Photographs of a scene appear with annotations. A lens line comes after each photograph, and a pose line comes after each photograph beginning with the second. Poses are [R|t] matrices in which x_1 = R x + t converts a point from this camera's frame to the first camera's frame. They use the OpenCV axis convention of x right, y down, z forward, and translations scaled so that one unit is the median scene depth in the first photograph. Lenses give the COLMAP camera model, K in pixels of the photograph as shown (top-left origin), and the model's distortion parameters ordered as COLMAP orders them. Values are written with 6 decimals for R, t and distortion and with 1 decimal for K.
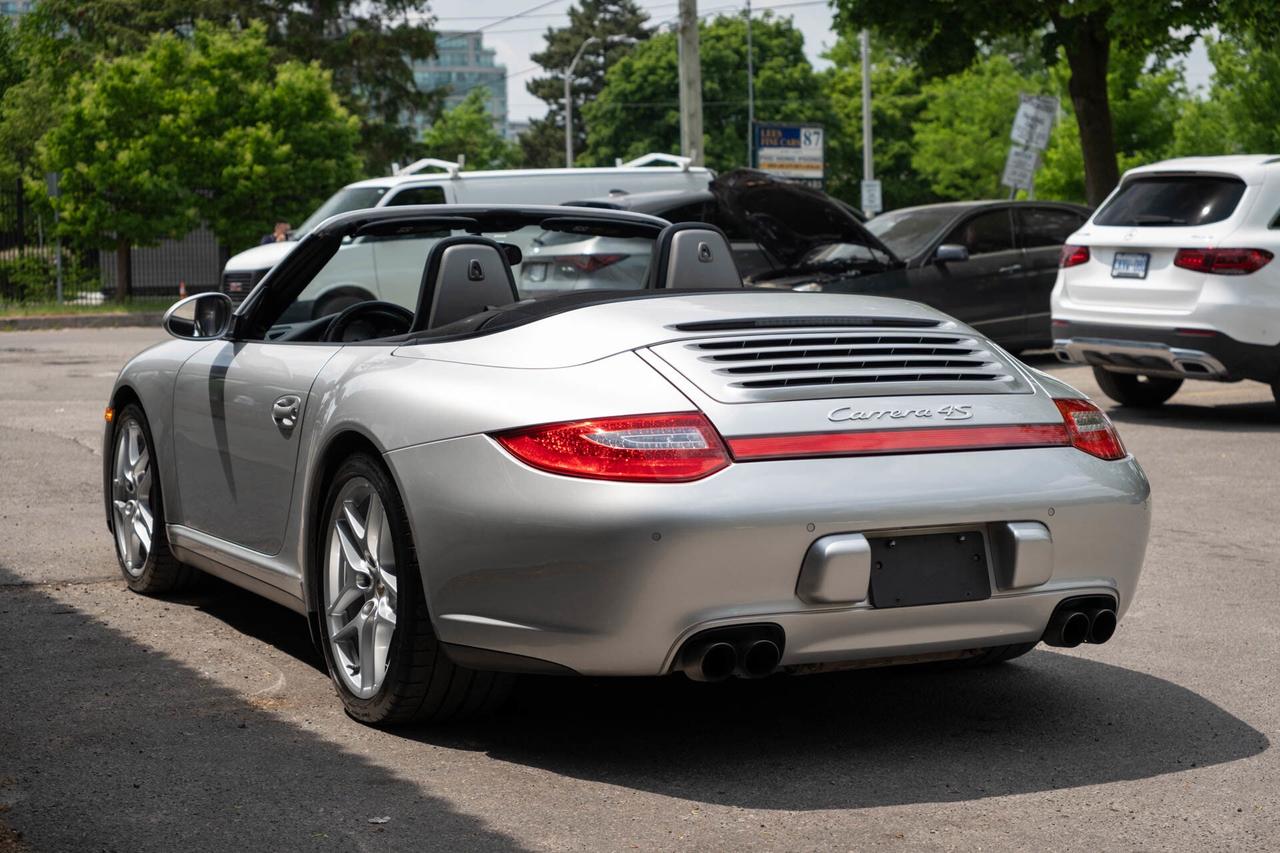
lens RADIAL K [[2220.5, 0, 588.6], [0, 2220.5, 505.0], [0, 0, 1]] dist [0.011629, 0.000000]
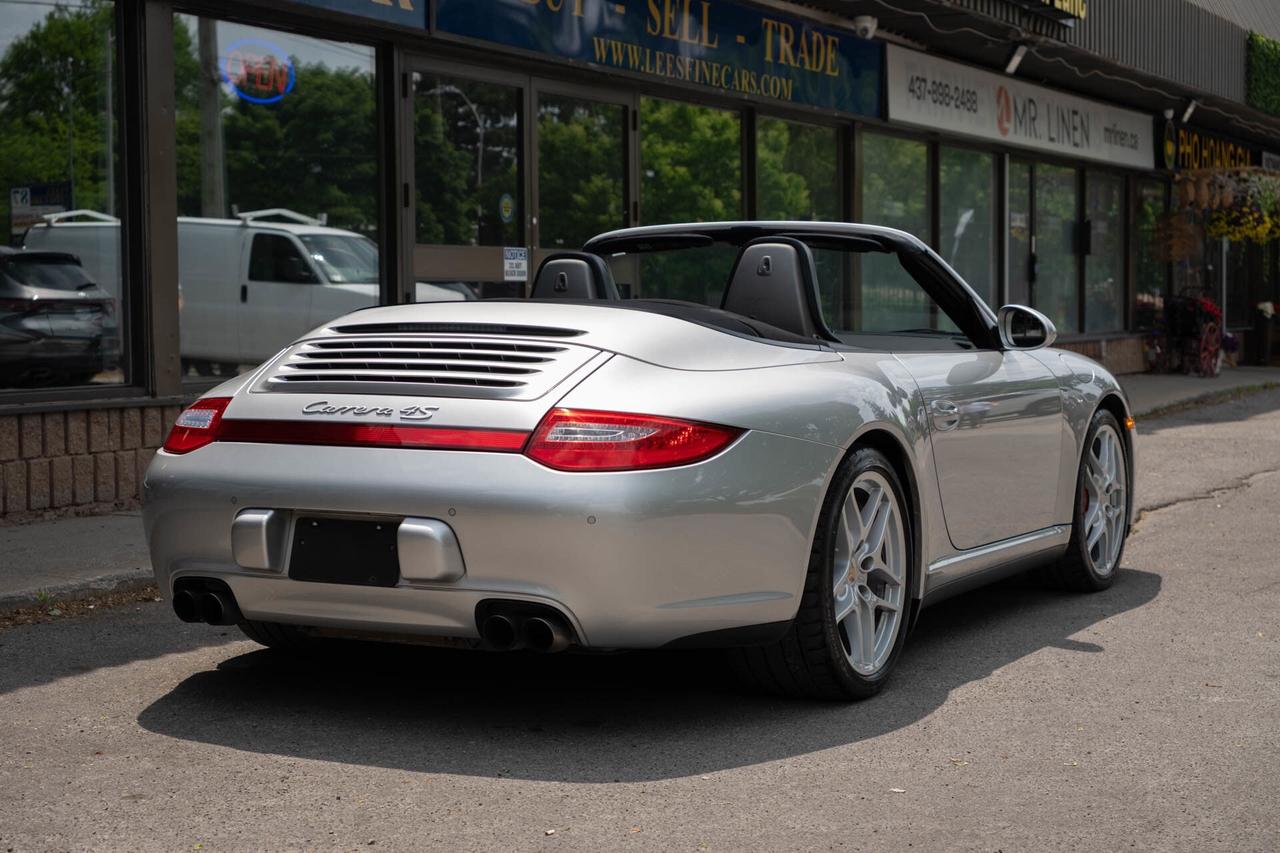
lens RADIAL K [[2220.5, 0, 627.4], [0, 2220.5, 431.9], [0, 0, 1]] dist [0.011629, 0.000000]
pose [[0.600186, 0.051399, -0.798207, 0.143689], [-0.085459, 0.996342, -0.000100, -0.005423], [0.795282, 0.068274, 0.602383, 0.057462]]
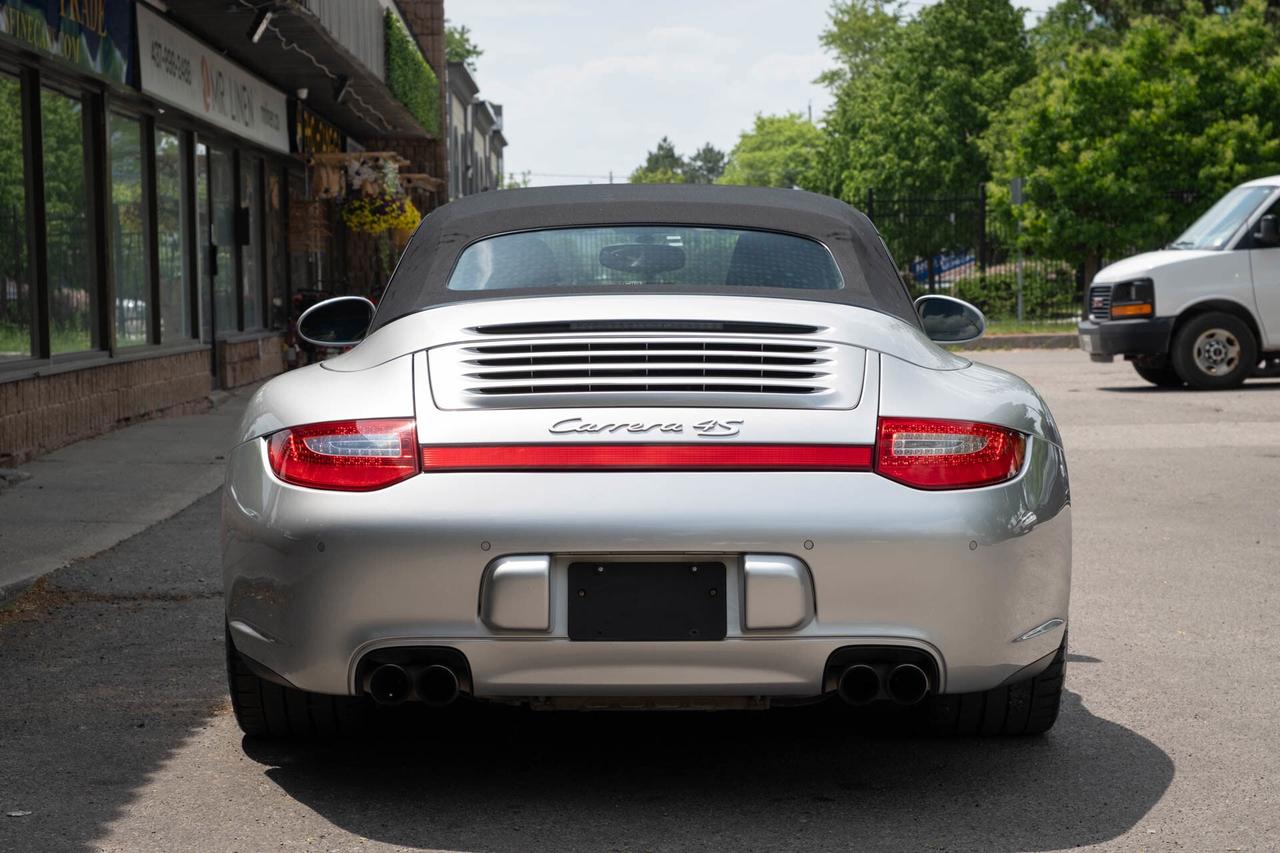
lens RADIAL K [[2461.8, 0, 601.9], [0, 2461.8, 487.6], [0, 0, 1]] dist [0.093285, 0.000000]
pose [[0.891478, 0.034532, -0.451745, 0.075252], [-0.045240, 0.998893, -0.012919, -0.000400], [0.450799, 0.031954, 0.892053, 0.013918]]
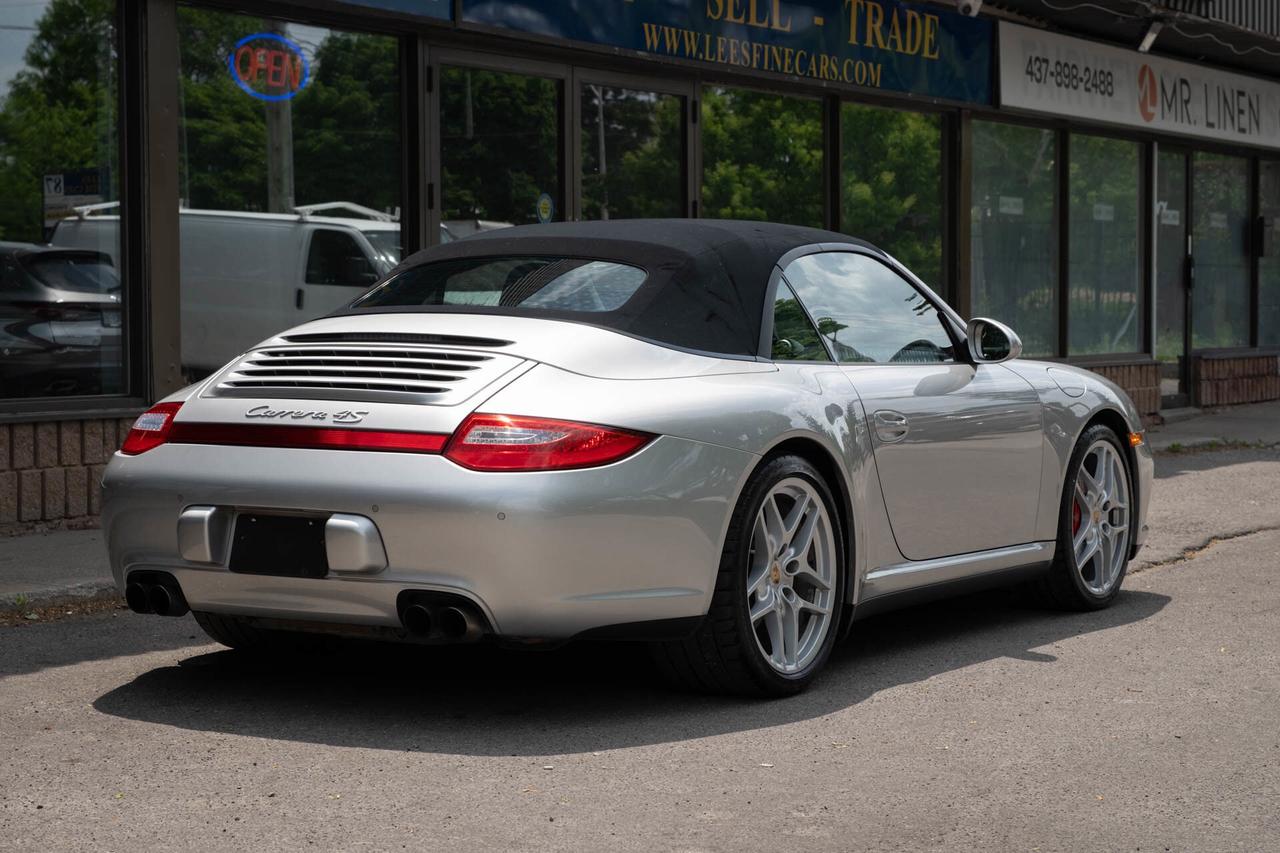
lens RADIAL K [[2771.7, 0, 644.4], [0, 2771.7, 434.7], [0, 0, 1]] dist [0.072269, 0.000000]
pose [[0.546846, 0.045790, -0.835980, 0.192046], [-0.093480, 0.995599, -0.006615, -0.004913], [0.831998, 0.081764, 0.548720, 0.045034]]
